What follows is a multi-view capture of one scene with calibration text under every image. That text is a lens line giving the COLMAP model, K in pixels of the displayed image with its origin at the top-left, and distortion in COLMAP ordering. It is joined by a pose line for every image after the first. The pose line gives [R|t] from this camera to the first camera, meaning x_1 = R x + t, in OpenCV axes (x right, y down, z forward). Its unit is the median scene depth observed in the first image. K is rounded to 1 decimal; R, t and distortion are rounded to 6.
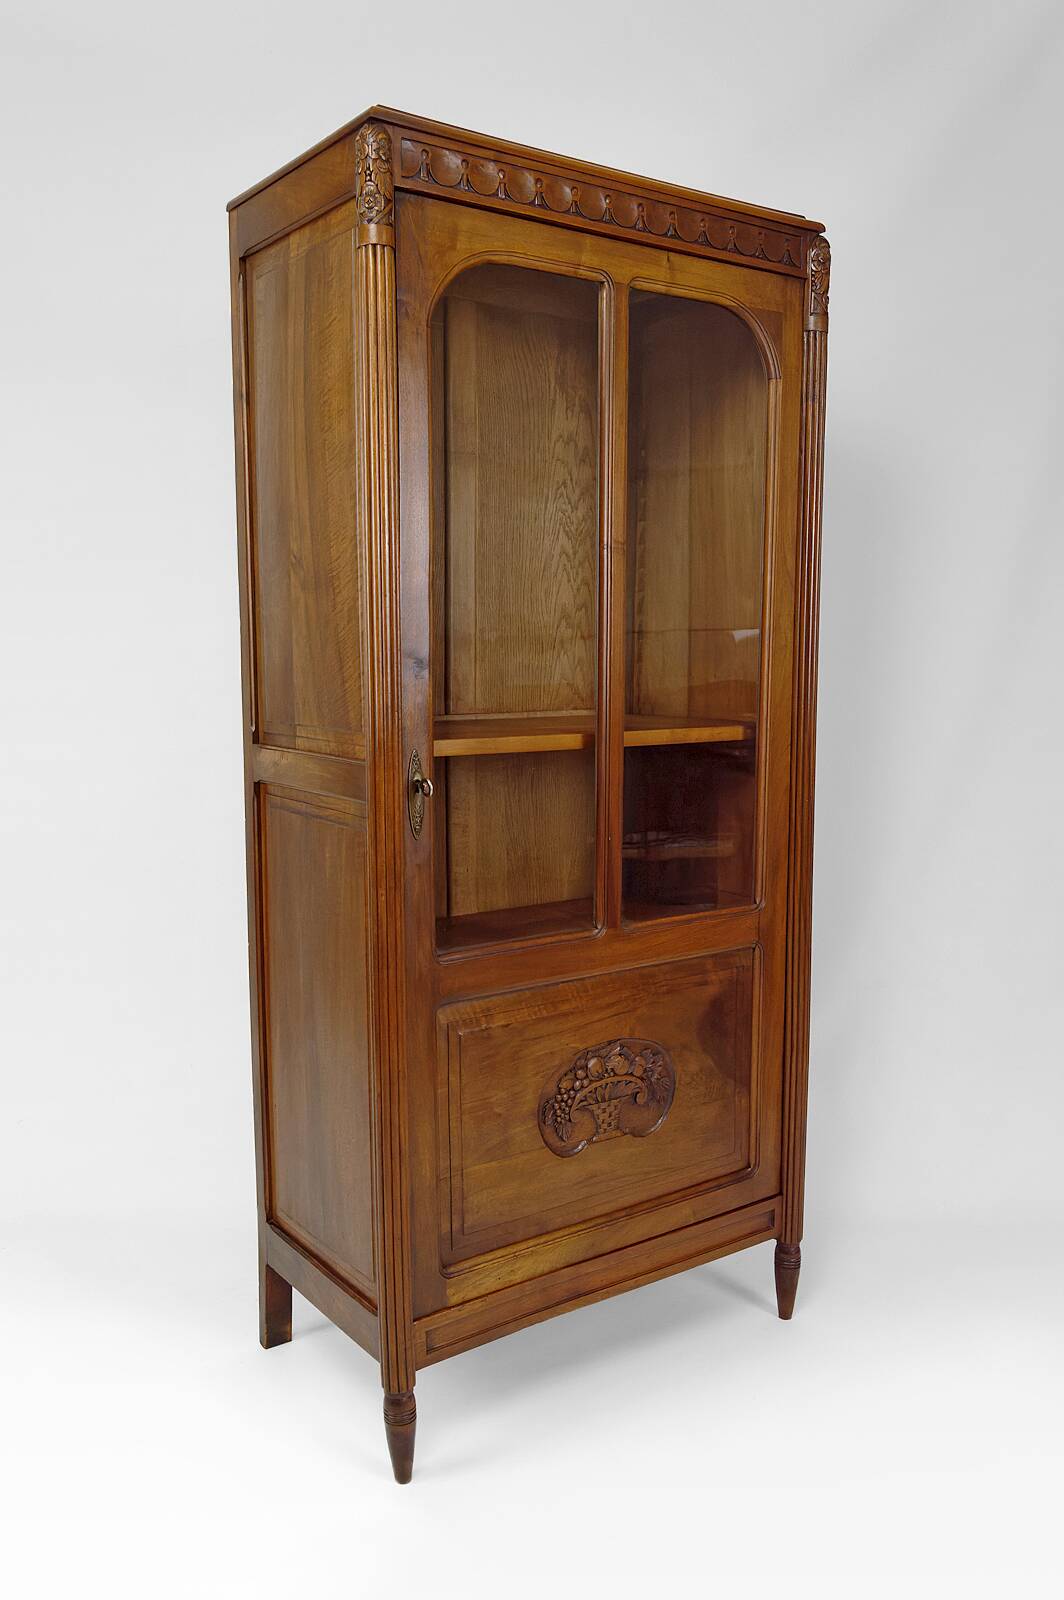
lens RADIAL K [[1341.1, 0, 534.3], [0, 1341.1, 805.5], [0, 0, 1]] dist [-0.005842, -0.004281]
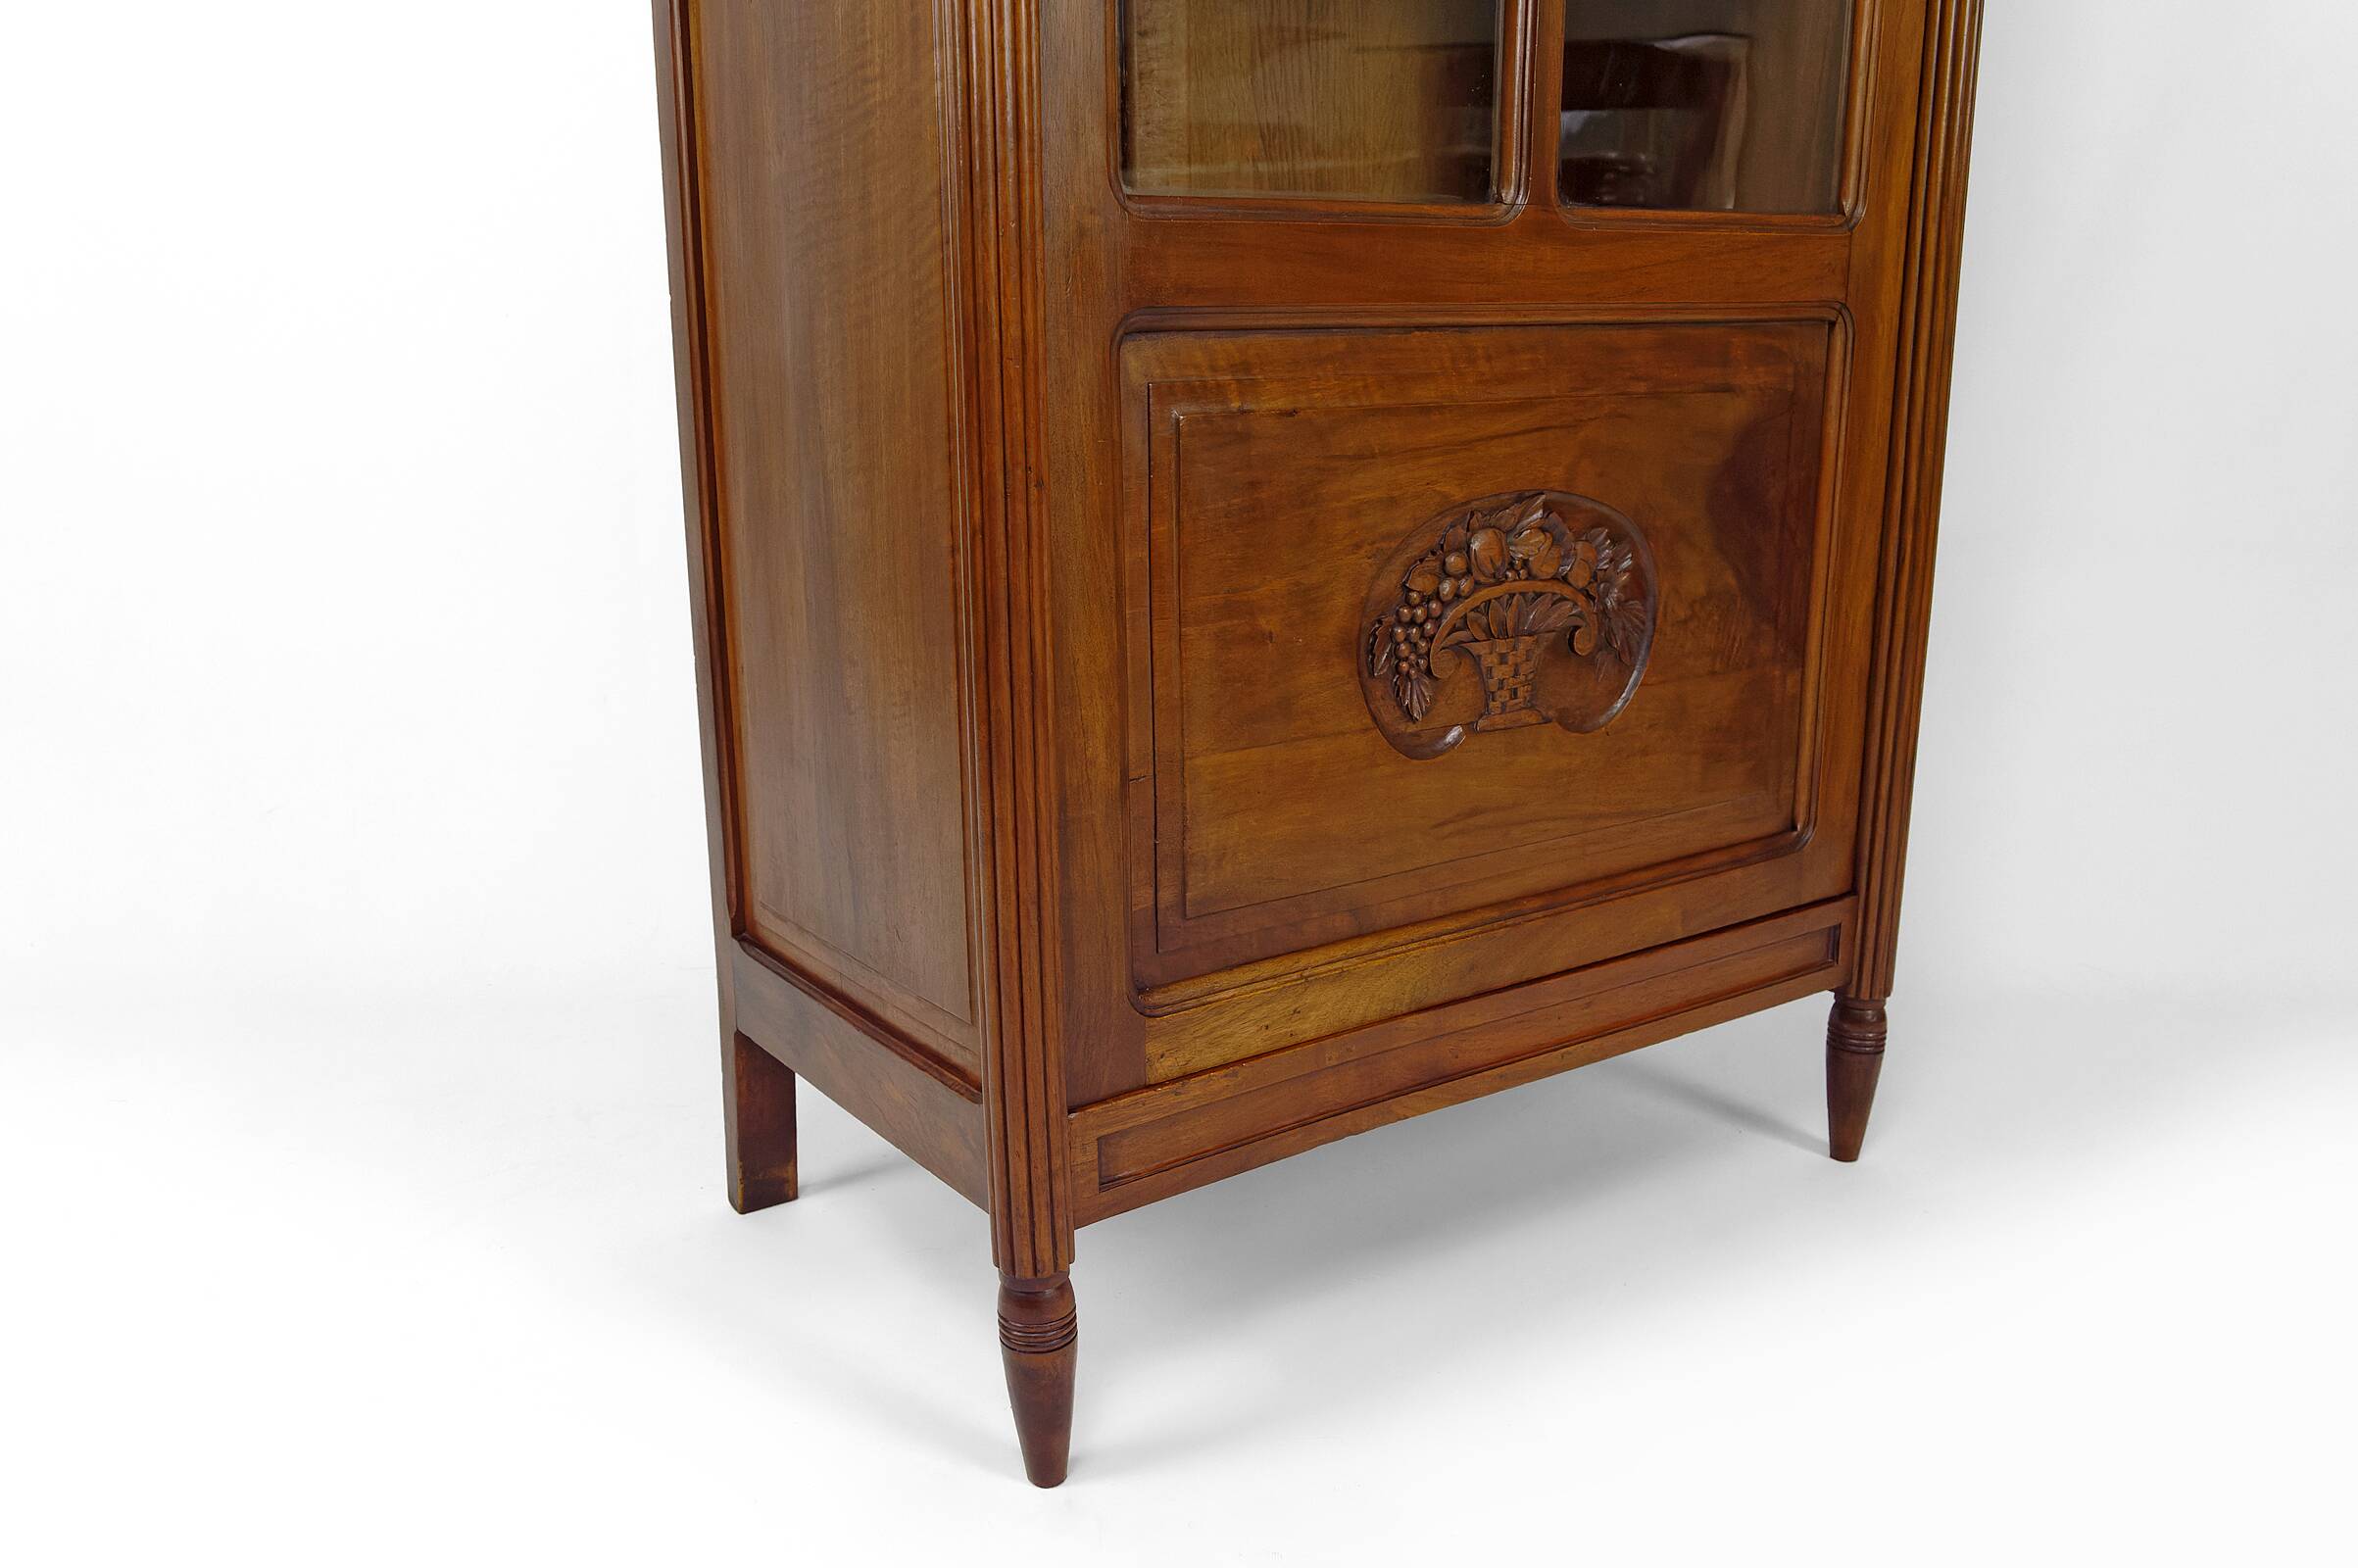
lens RADIAL K [[1976.3, 0, 1176.5], [0, 1976.3, 784.2], [0, 0, 1]] dist [-0.005842, -0.004281]
pose [[0.999934, -0.000435, -0.011449, -0.045332], [0.001789, 0.992951, 0.118508, 0.193189], [0.011316, -0.118521, 0.992887, 0.369551]]
